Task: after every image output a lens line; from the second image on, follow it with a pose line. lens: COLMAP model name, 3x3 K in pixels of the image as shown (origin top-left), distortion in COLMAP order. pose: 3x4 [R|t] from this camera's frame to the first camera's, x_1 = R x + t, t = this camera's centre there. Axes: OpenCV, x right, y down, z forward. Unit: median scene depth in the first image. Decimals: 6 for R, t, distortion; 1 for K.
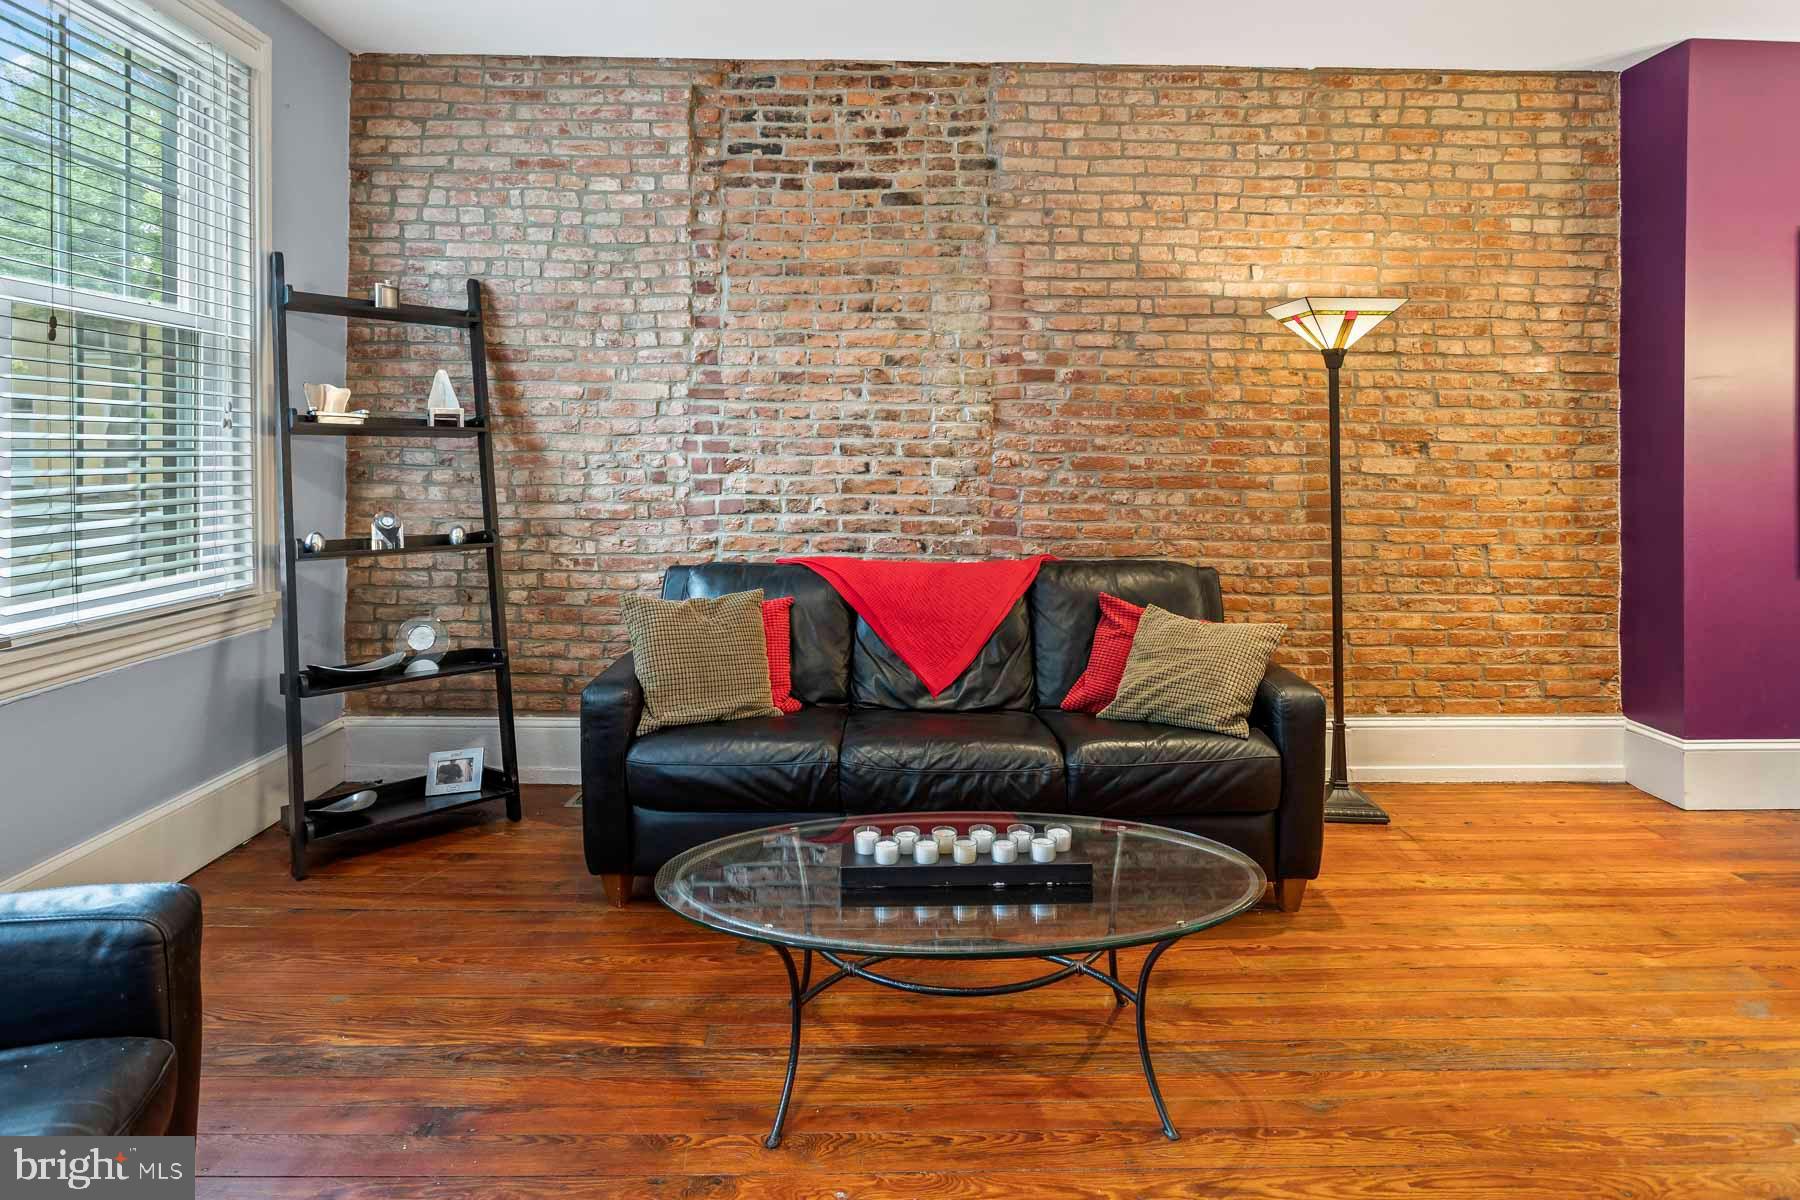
lens RADIAL K [[933.0, 0, 903.4], [0, 933.0, 436.9], [0, 0, 1]] dist [-0.011998, 0.000934]
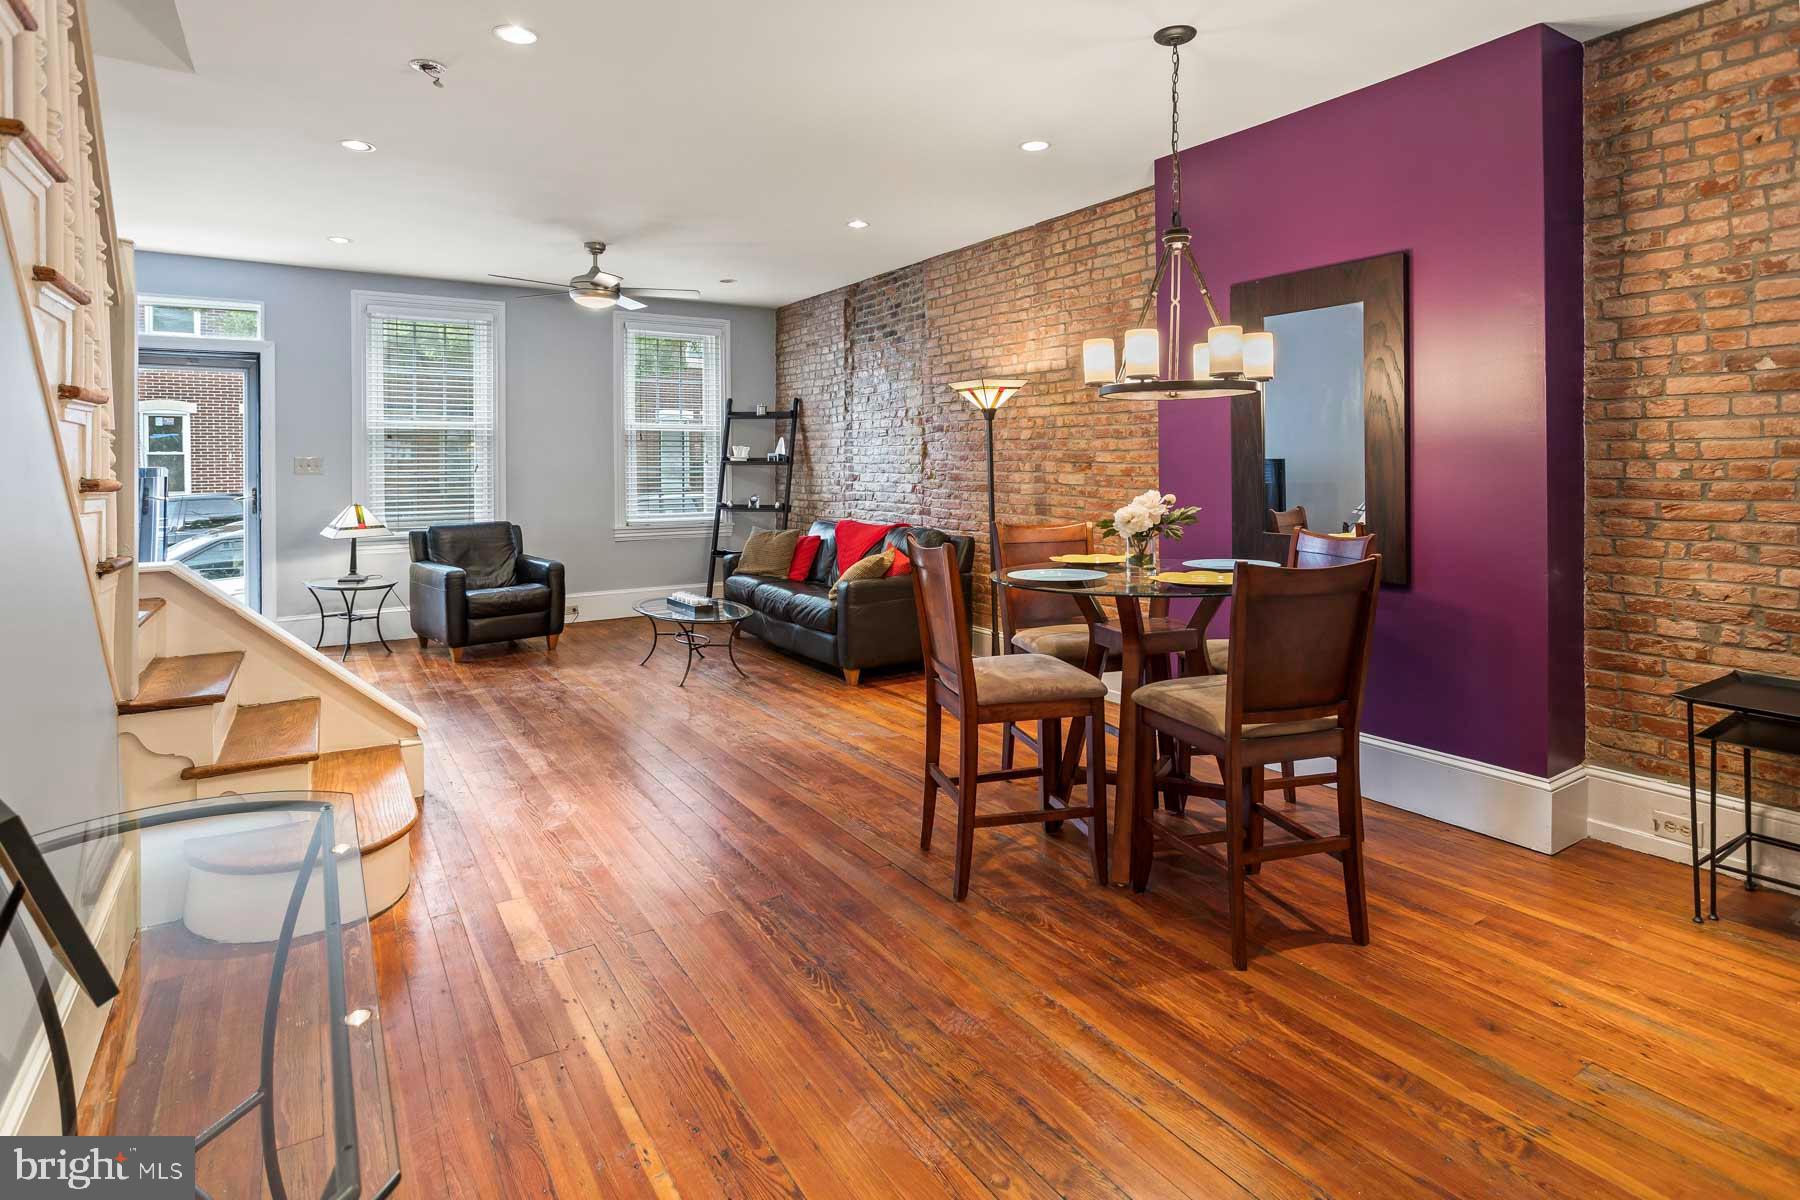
lens RADIAL K [[947.7, 0, 905.7], [0, 947.7, 450.9], [0, 0, 1]] dist [-0.014335, 0.012711]
pose [[0.529960, -0.020847, -0.847766, 1.672713], [0.015497, 0.999769, -0.014898, 0.004601], [0.847881, -0.005243, 0.530161, -0.031397]]
